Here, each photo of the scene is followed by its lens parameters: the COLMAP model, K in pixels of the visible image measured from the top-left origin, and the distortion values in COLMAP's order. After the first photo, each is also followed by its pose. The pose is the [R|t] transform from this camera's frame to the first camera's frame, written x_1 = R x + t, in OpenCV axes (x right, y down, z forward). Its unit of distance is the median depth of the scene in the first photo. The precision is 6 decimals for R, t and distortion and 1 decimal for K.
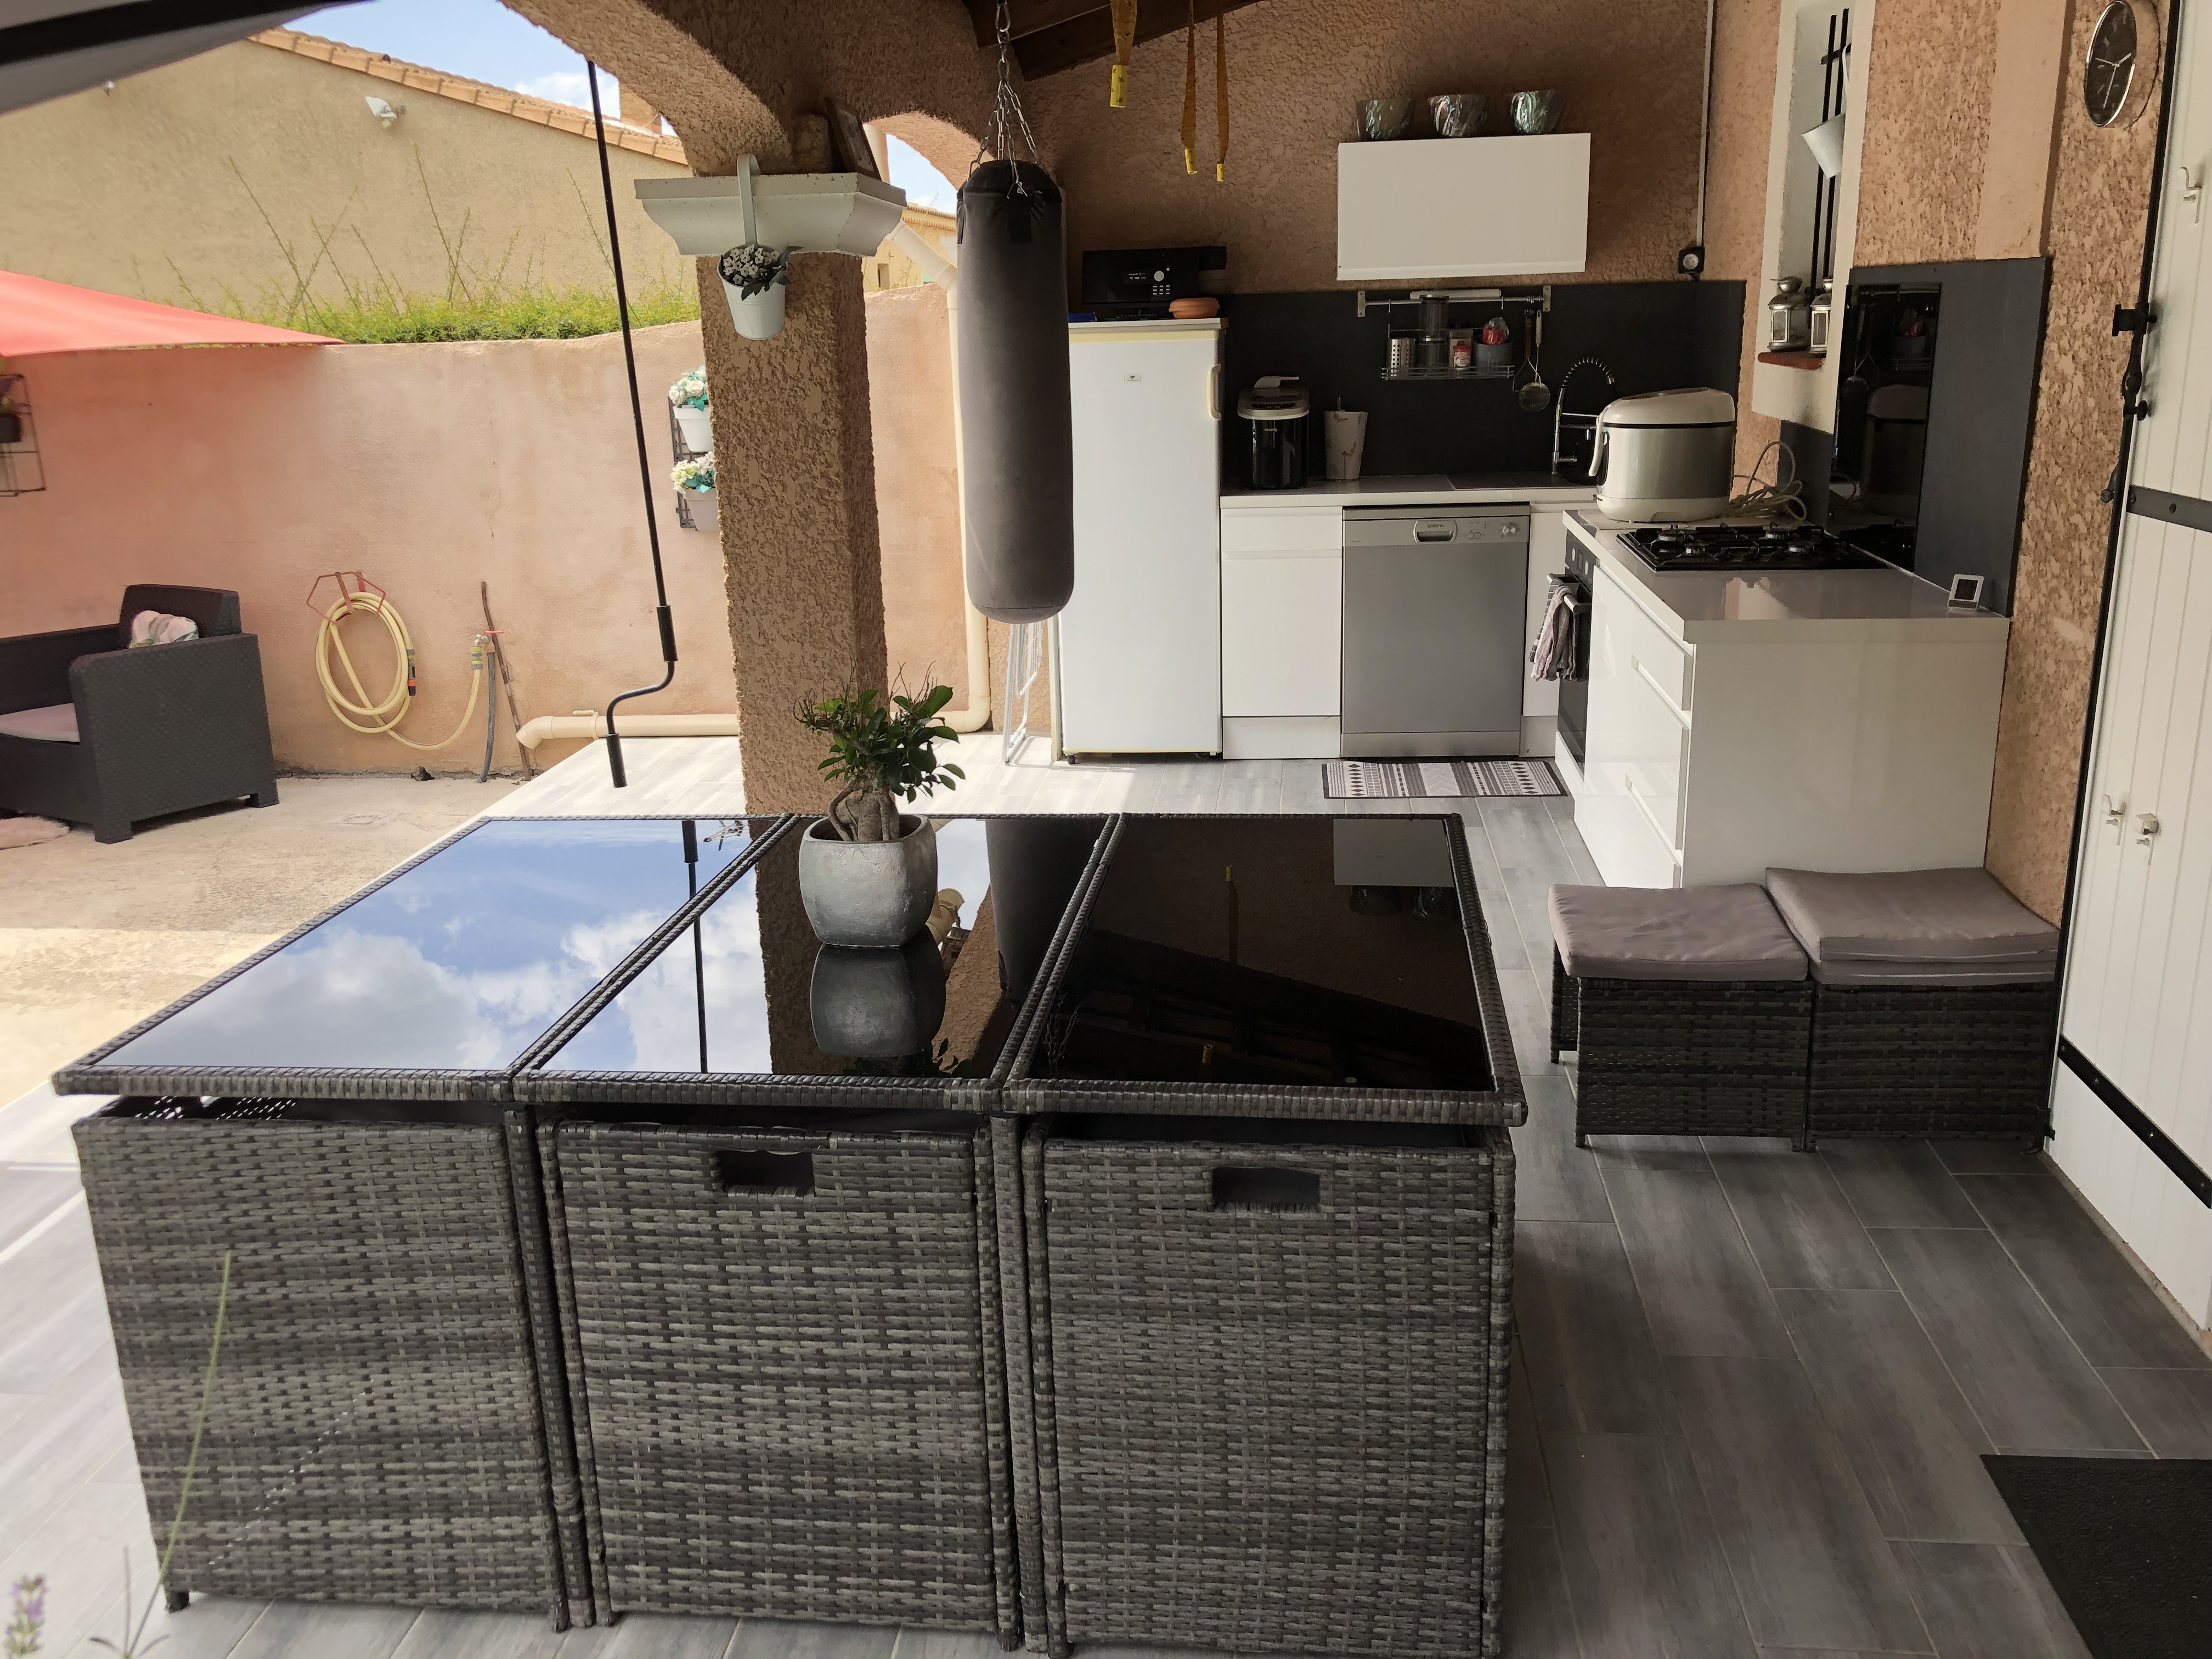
lens RADIAL K [[1794.1, 0, 1090.4], [0, 1794.1, 823.2], [0, 0, 1]] dist [0.008255, 0.011837]
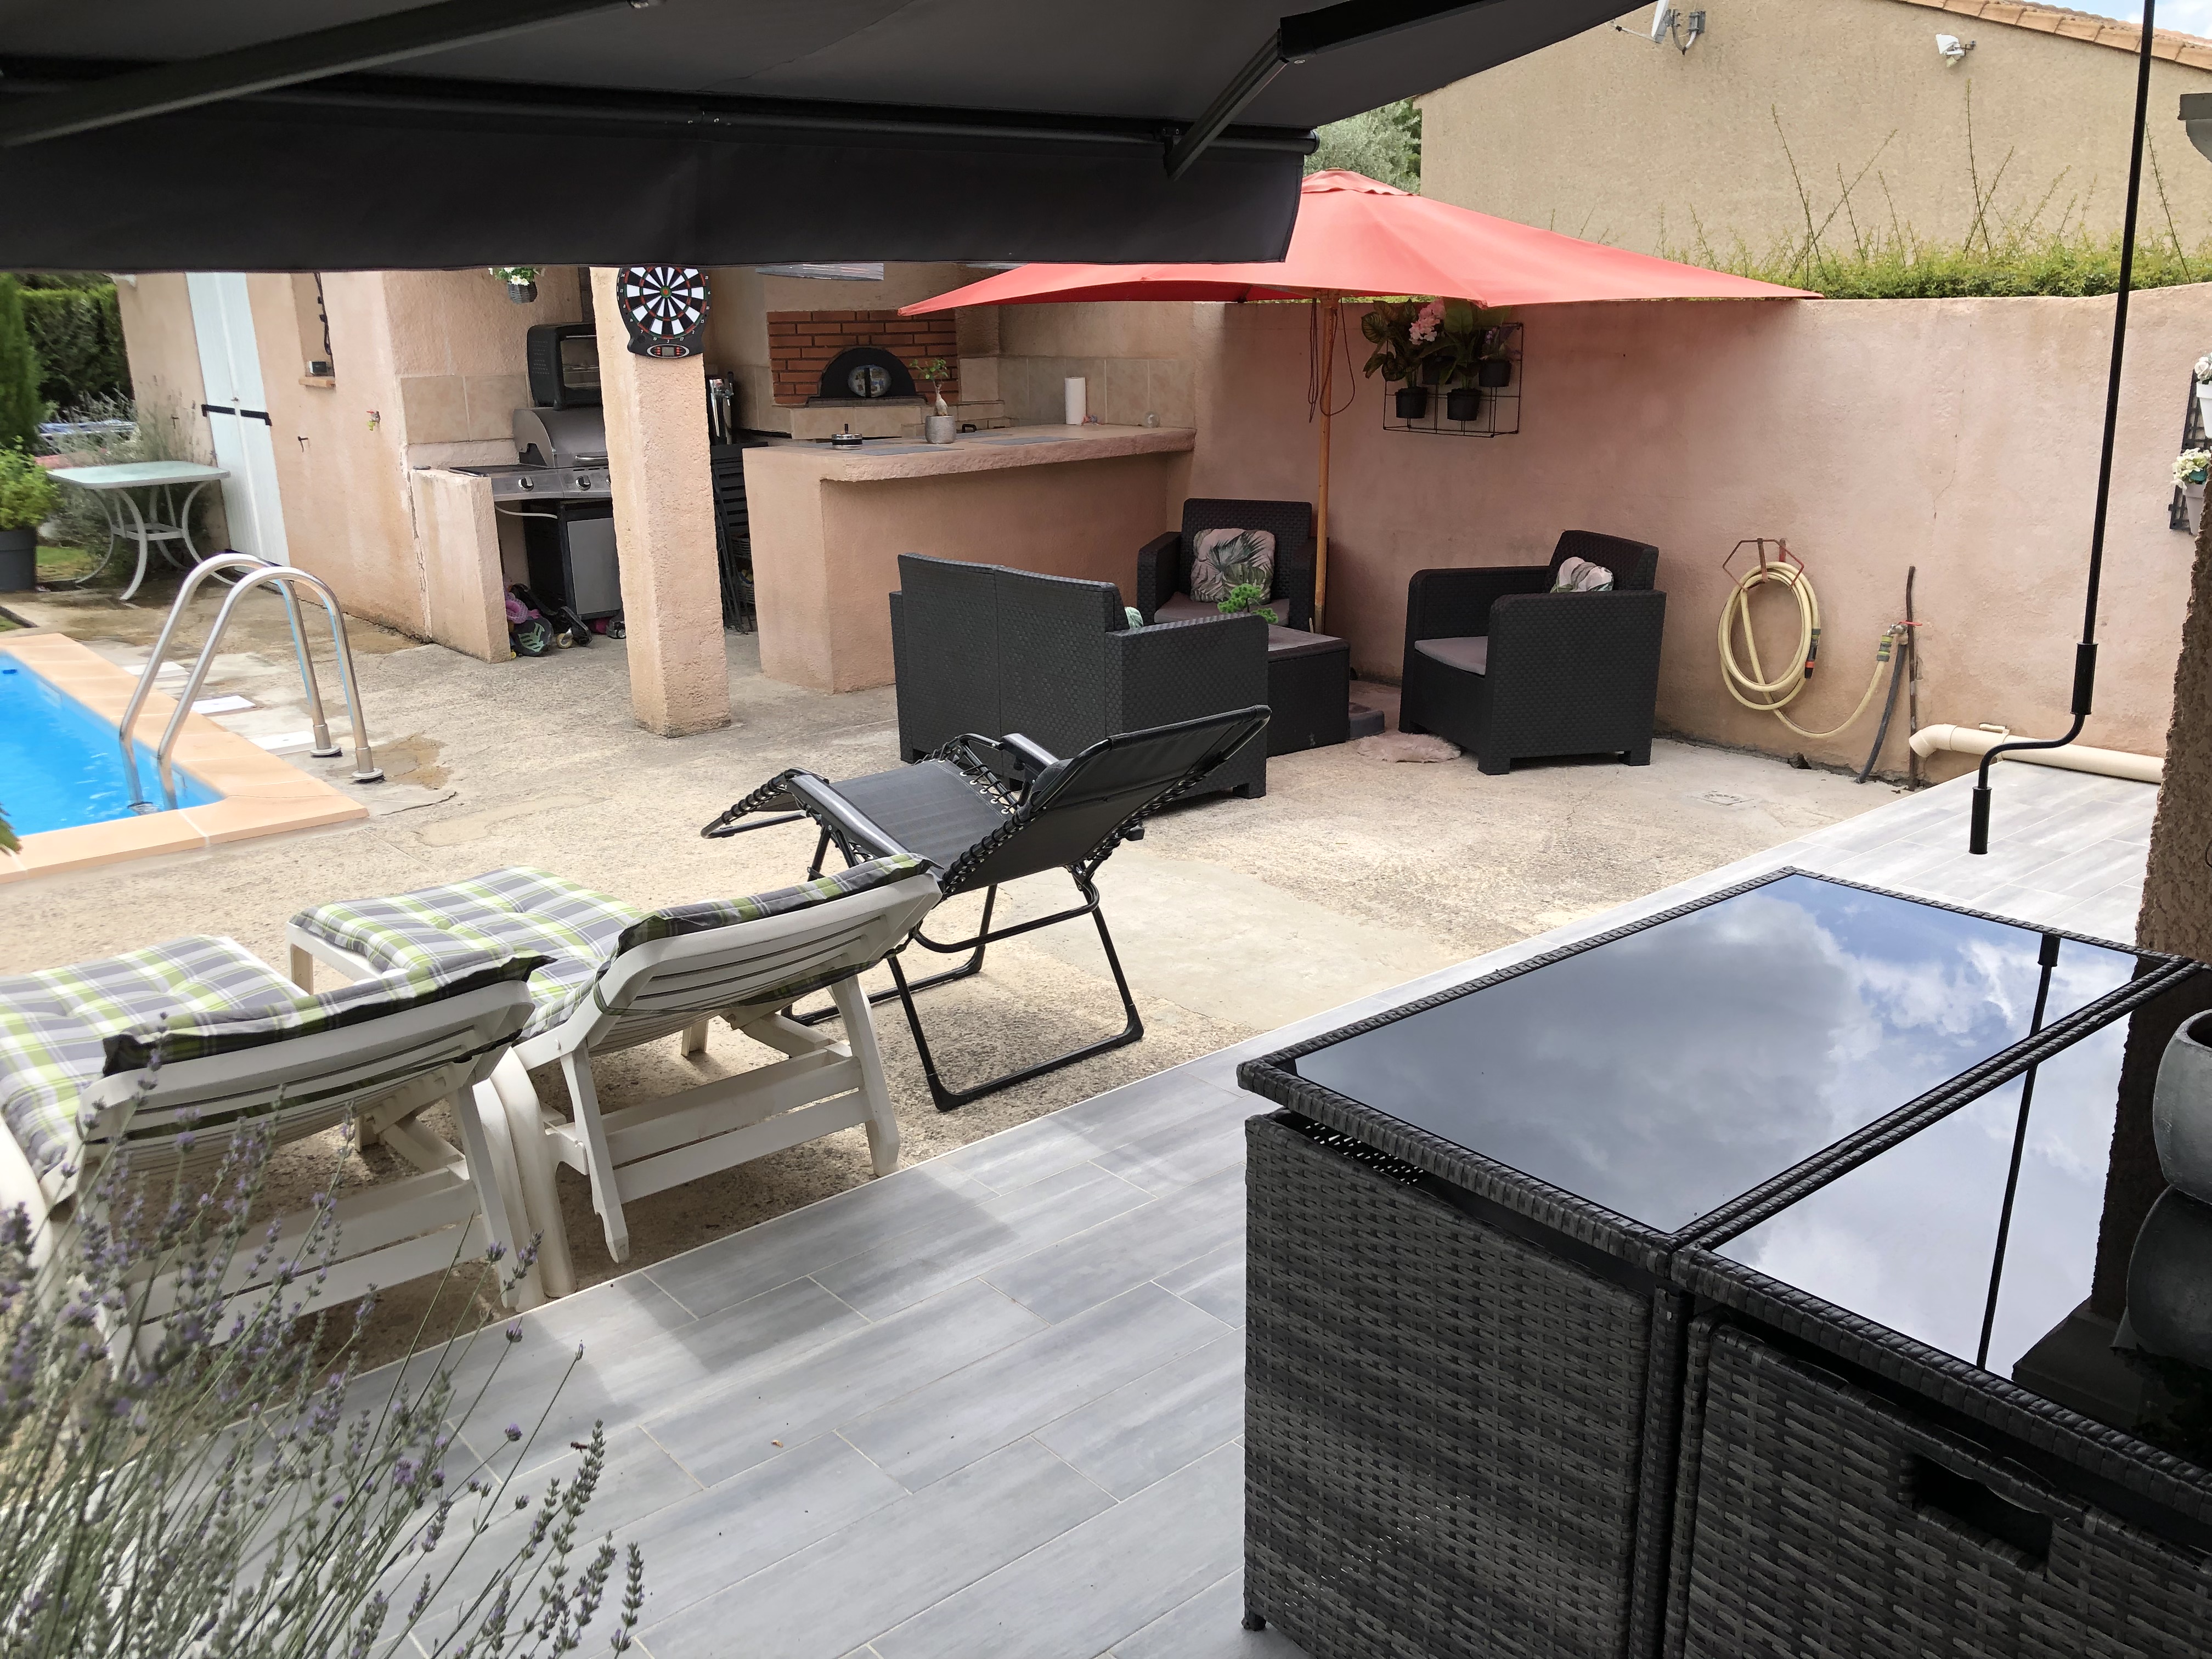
lens RADIAL K [[1794.1, 0, 1145.5], [0, 1794.1, 819.8], [0, 0, 1]] dist [0.008255, 0.011837]
pose [[0.730608, 0.209796, -0.649767, -0.006559], [-0.194581, 0.976139, 0.096385, -0.025608], [0.654485, 0.056013, 0.753998, 0.085465]]
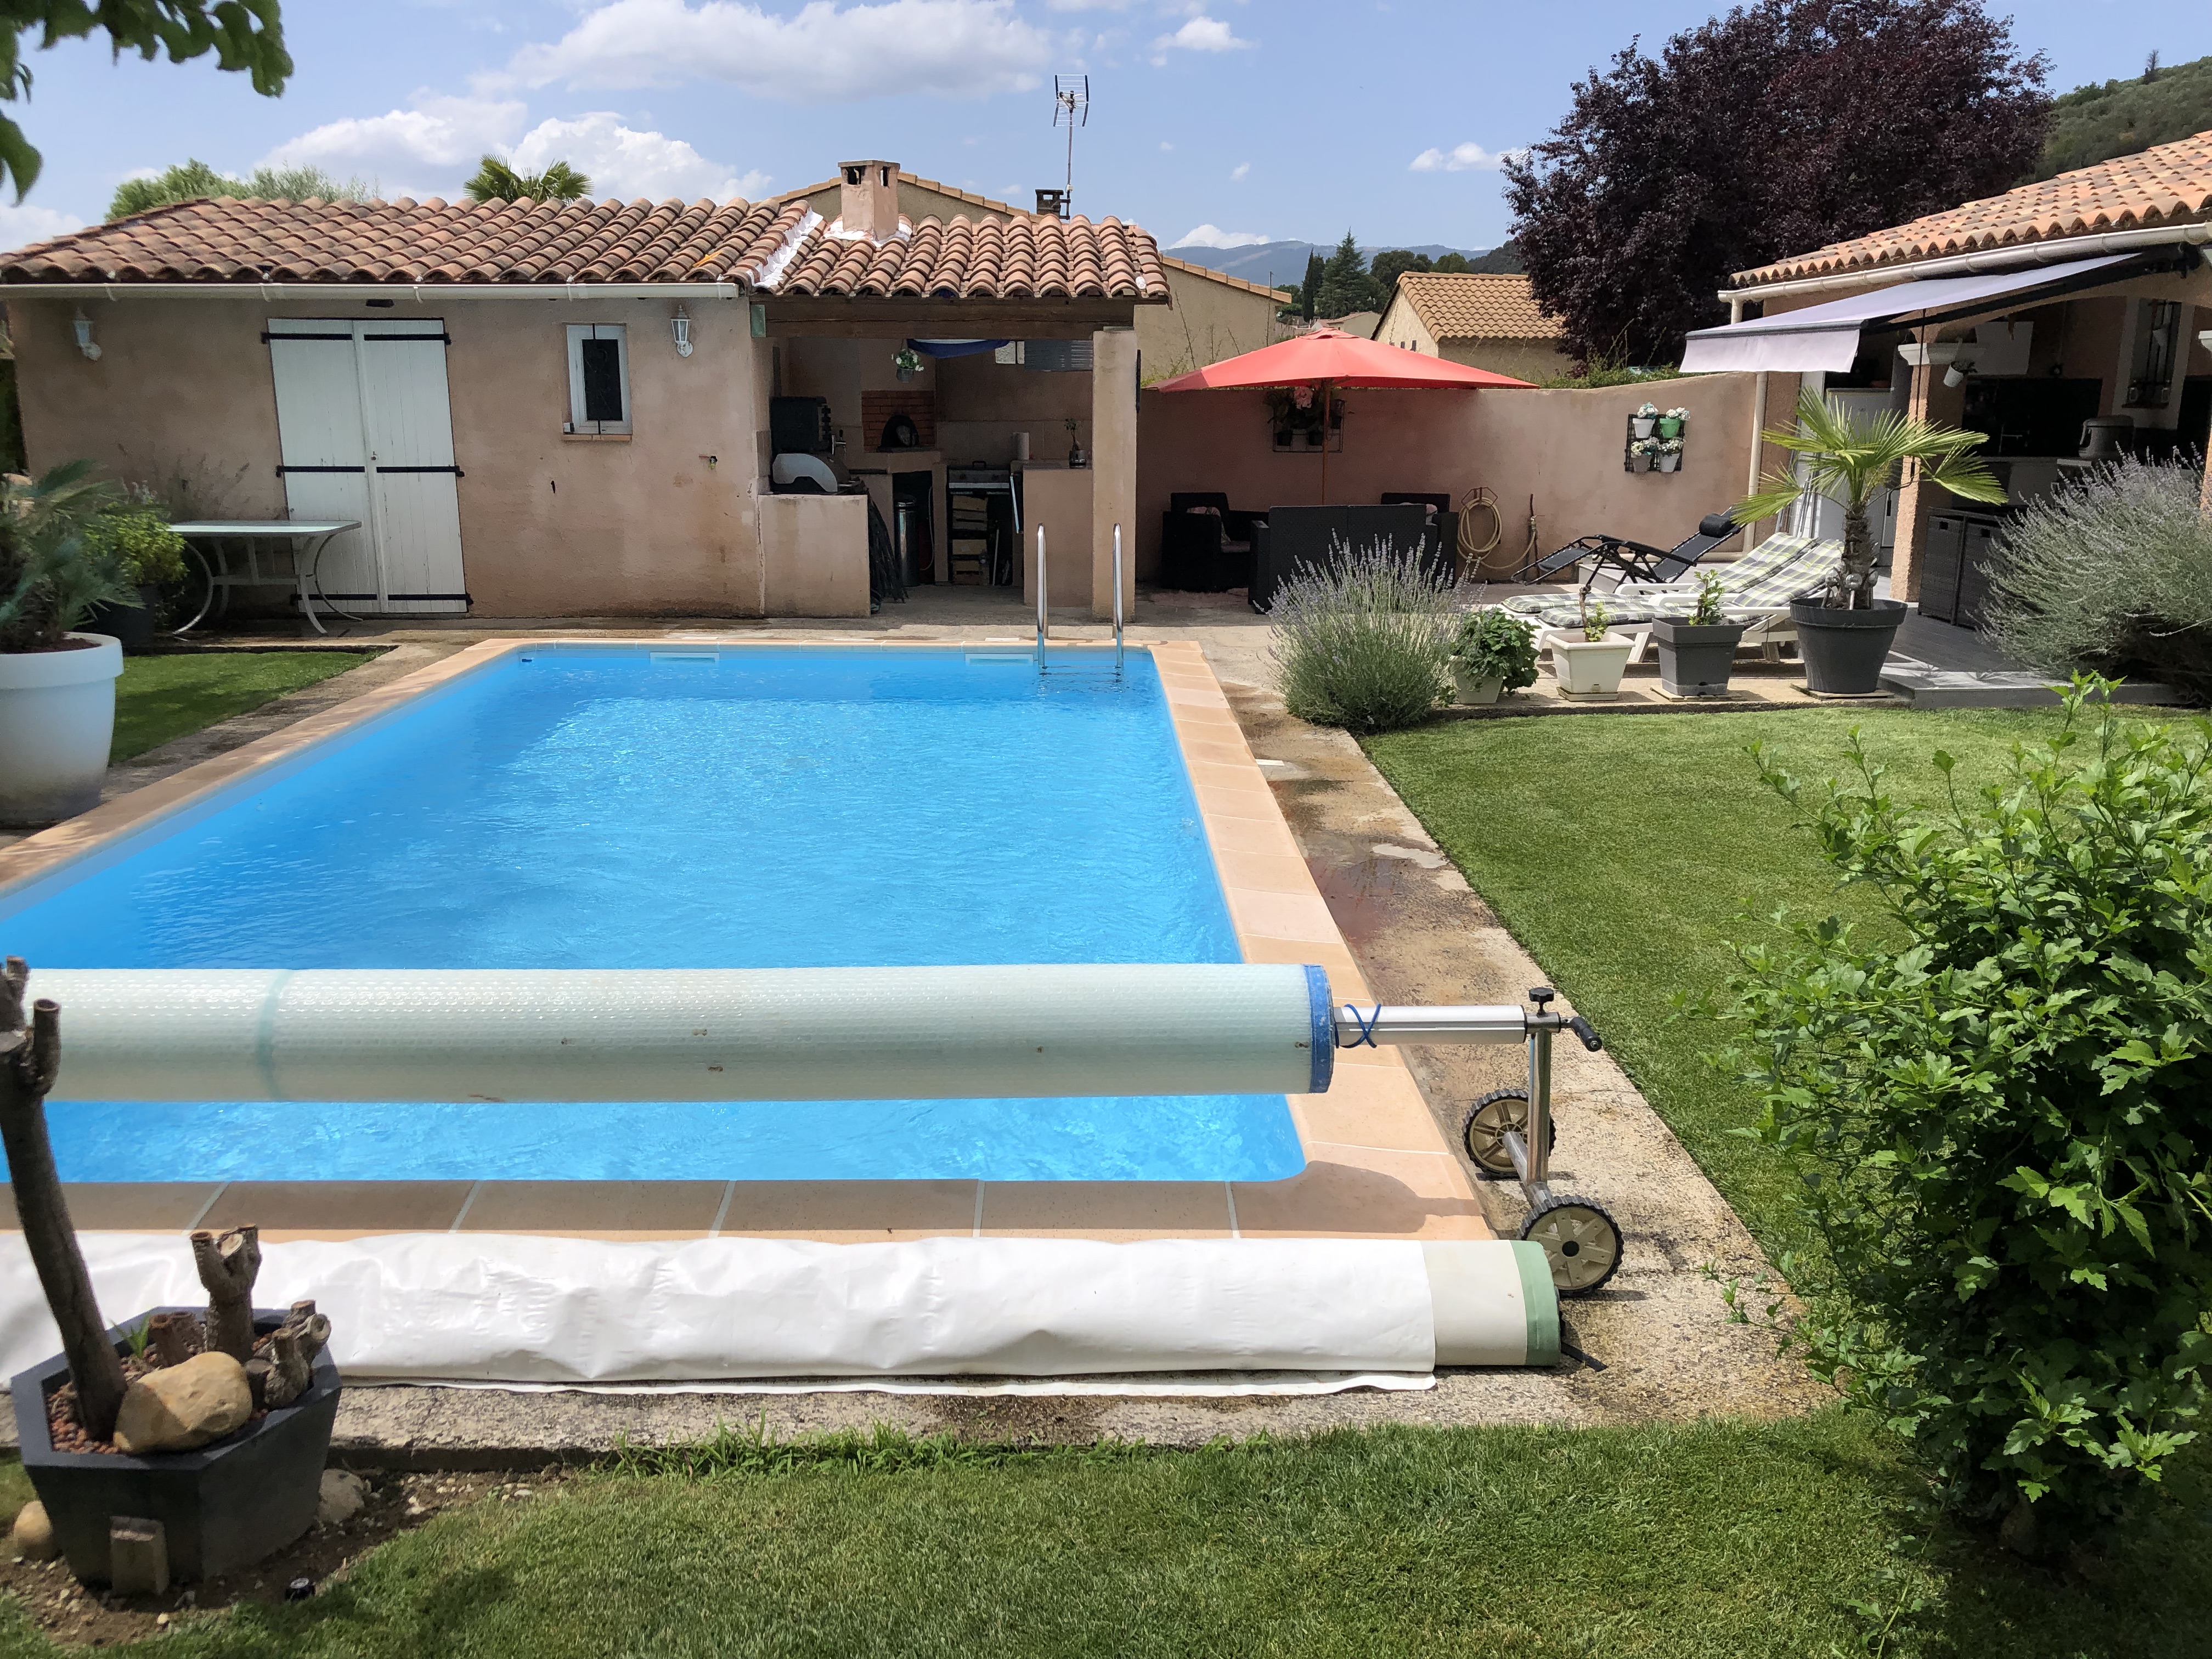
lens RADIAL K [[1794.1, 0, 1112.3], [0, 1794.1, 831.4], [0, 0, 1]] dist [0.008255, 0.011837]
pose [[0.991311, -0.000390, 0.131541, -1.445013], [0.005091, 0.999360, -0.035405, 0.473756], [-0.131443, 0.035767, 0.990678, -1.508577]]
